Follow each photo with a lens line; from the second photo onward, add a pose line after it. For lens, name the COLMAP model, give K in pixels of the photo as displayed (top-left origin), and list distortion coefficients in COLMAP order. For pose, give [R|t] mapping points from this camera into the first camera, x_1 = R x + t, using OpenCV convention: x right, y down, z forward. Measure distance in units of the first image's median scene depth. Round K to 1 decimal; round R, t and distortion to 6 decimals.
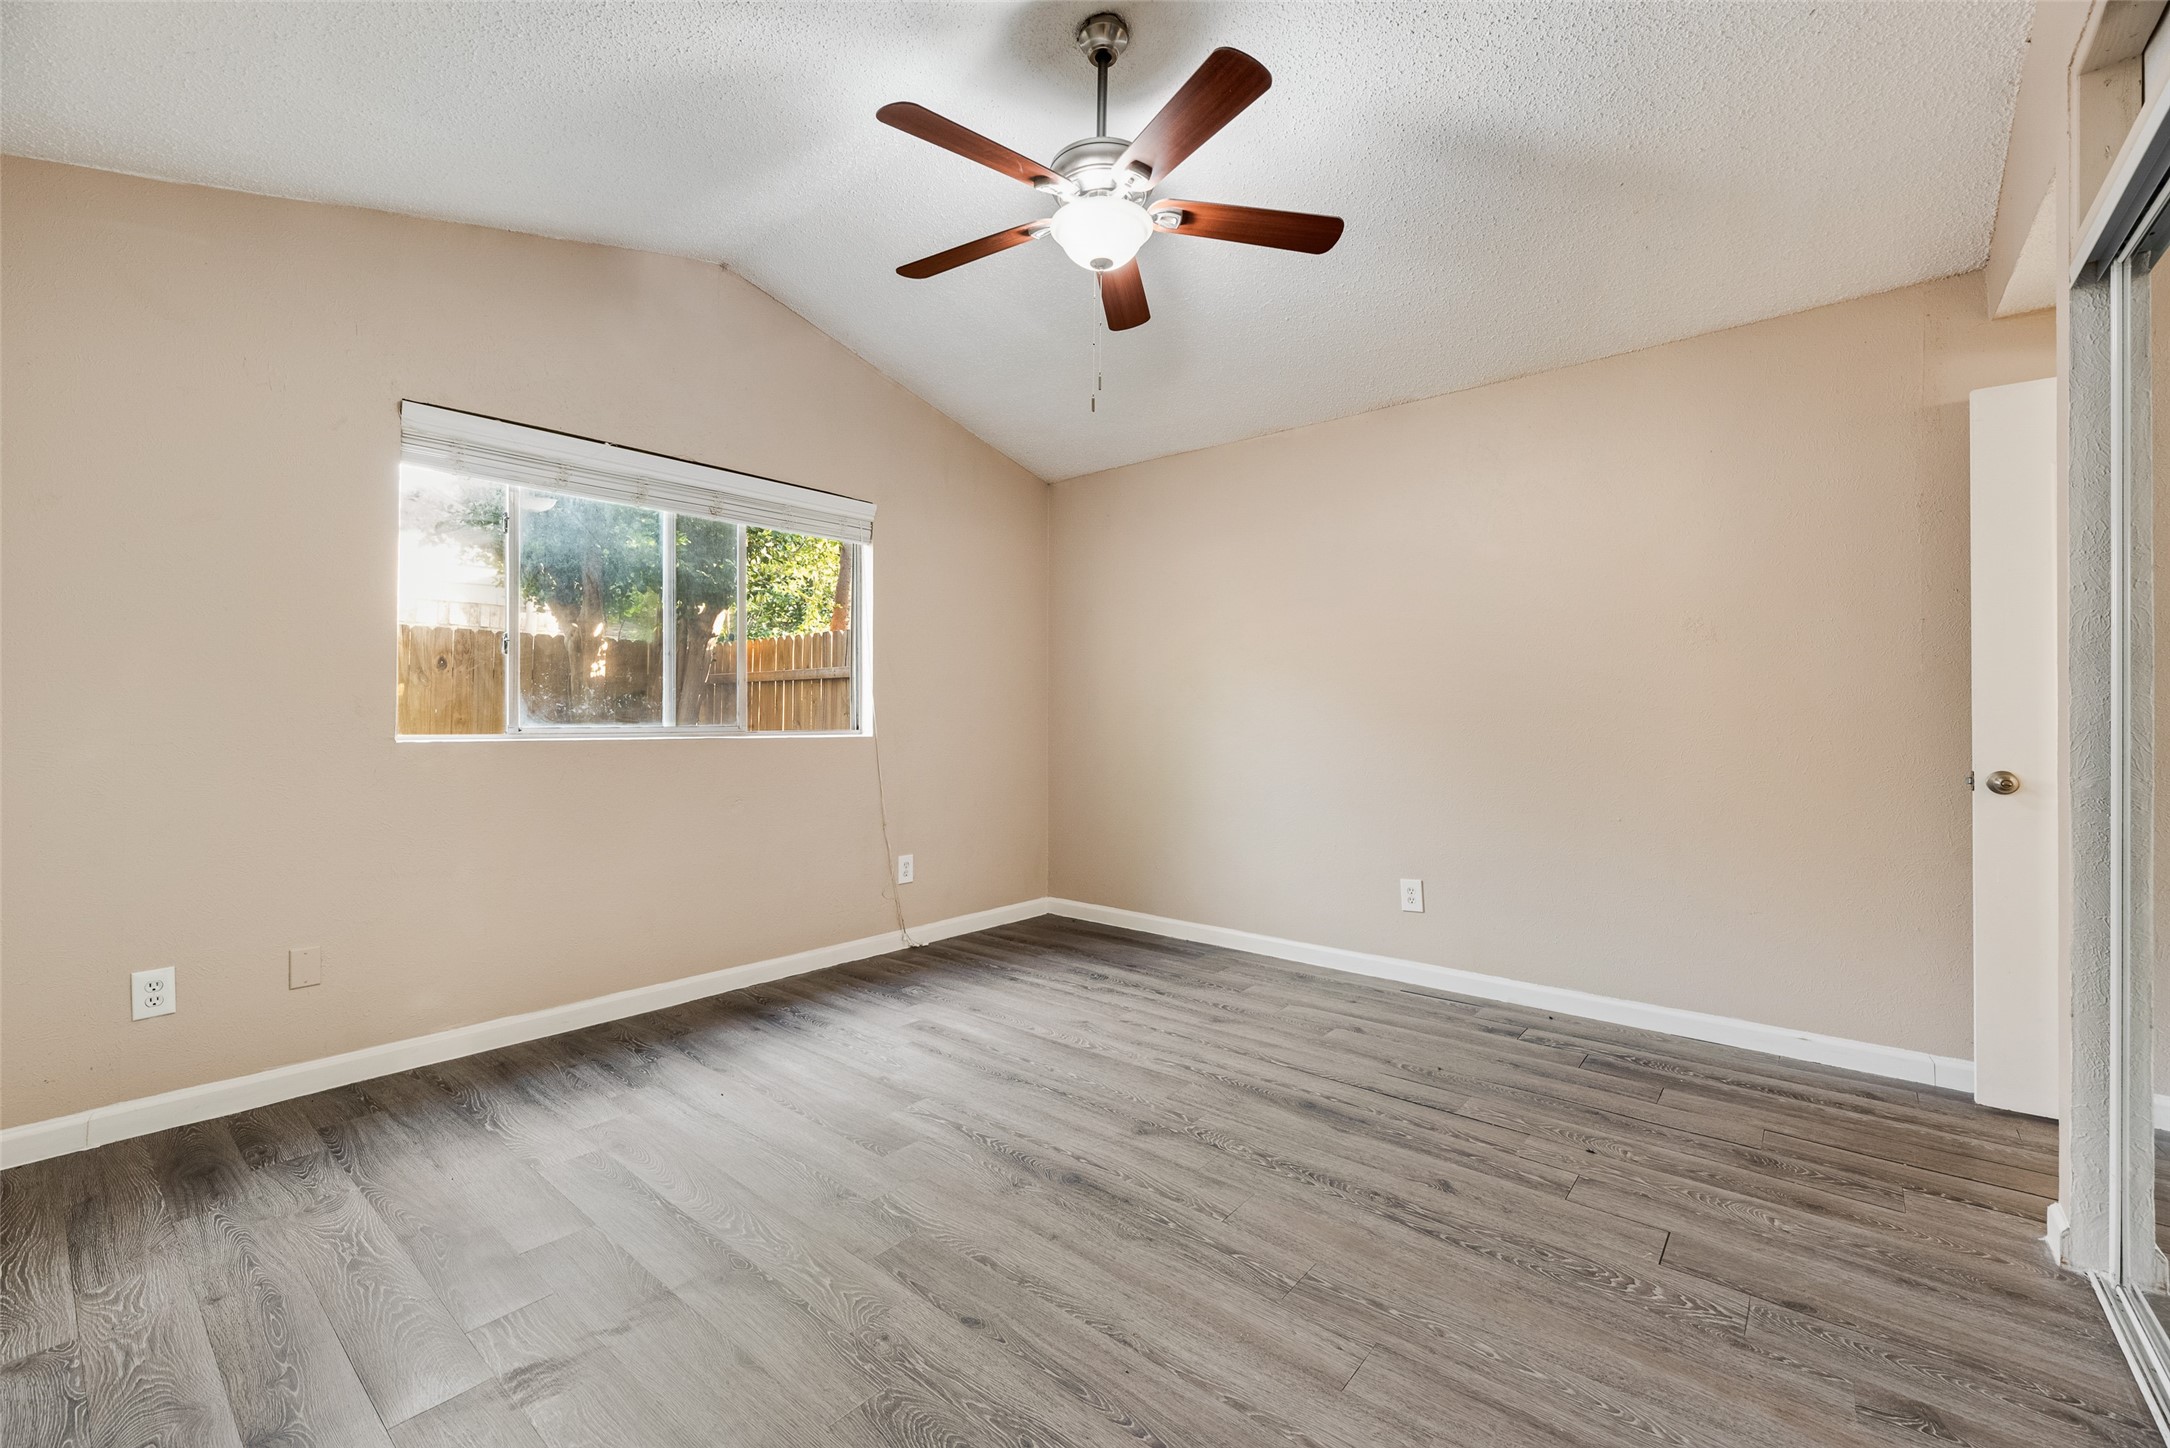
lens RADIAL K [[885.0, 0, 1084.9], [0, 885.0, 718.6], [0, 0, 1]] dist [0.006102, -0.000181]
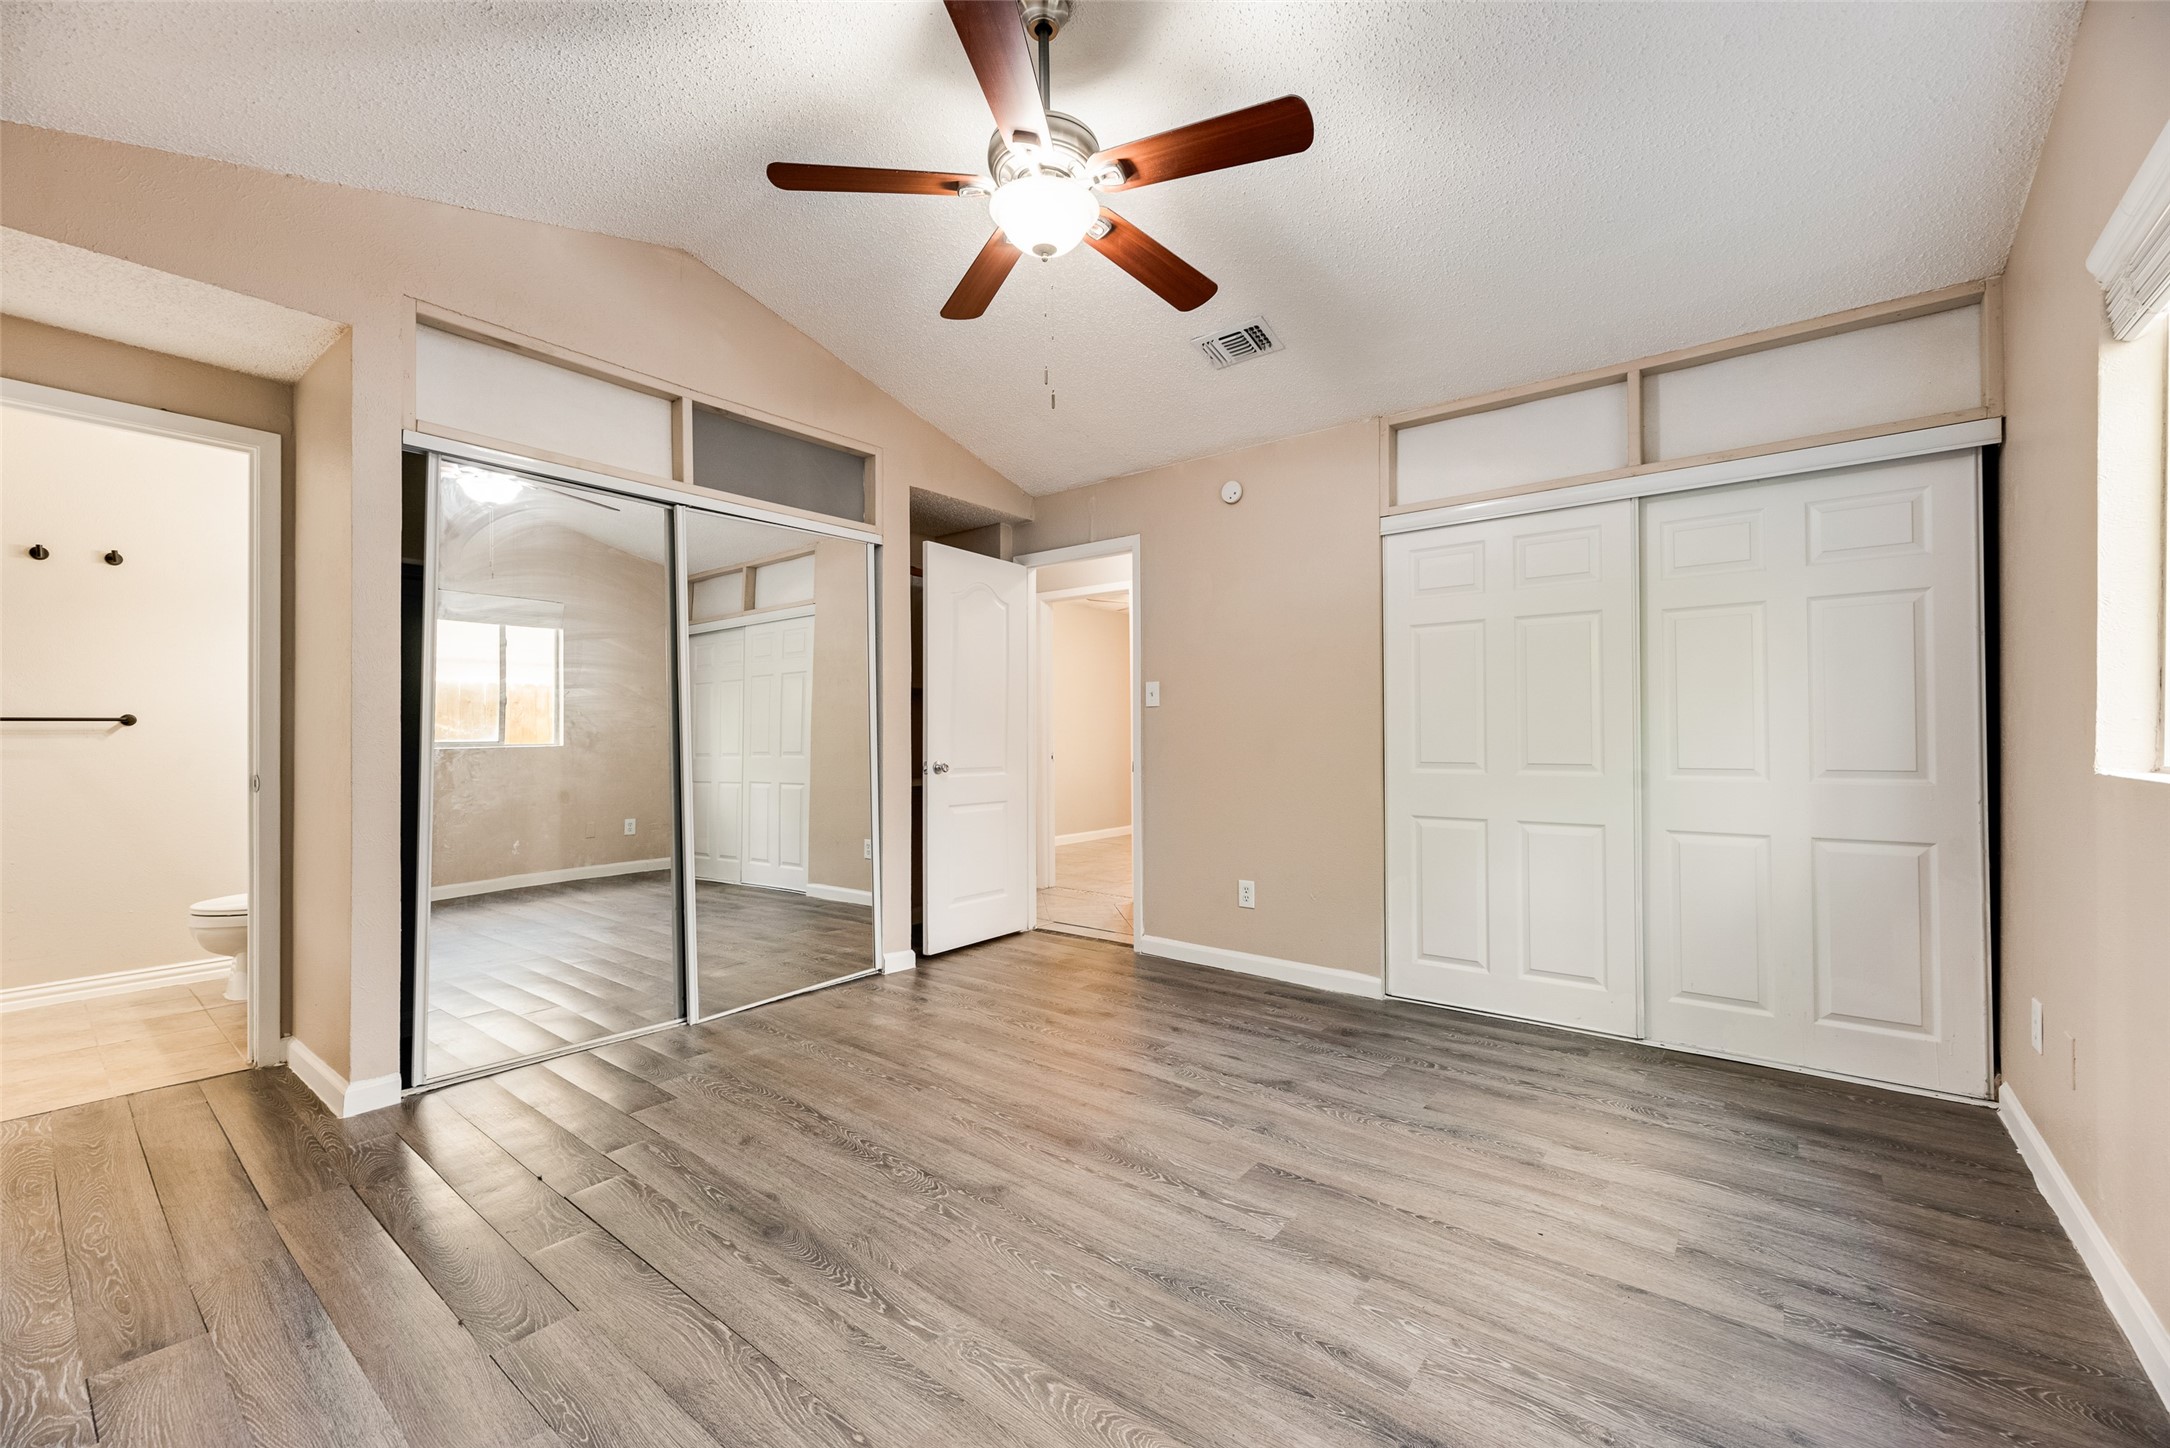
lens RADIAL K [[885.0, 0, 1084.1], [0, 885.0, 727.5], [0, 0, 1]] dist [0.006102, -0.000181]
pose [[-0.999813, -0.003795, -0.018987, -0.005049], [-0.003667, 0.999970, -0.006800, -0.000172], [0.019012, -0.006729, -0.999797, 2.011759]]
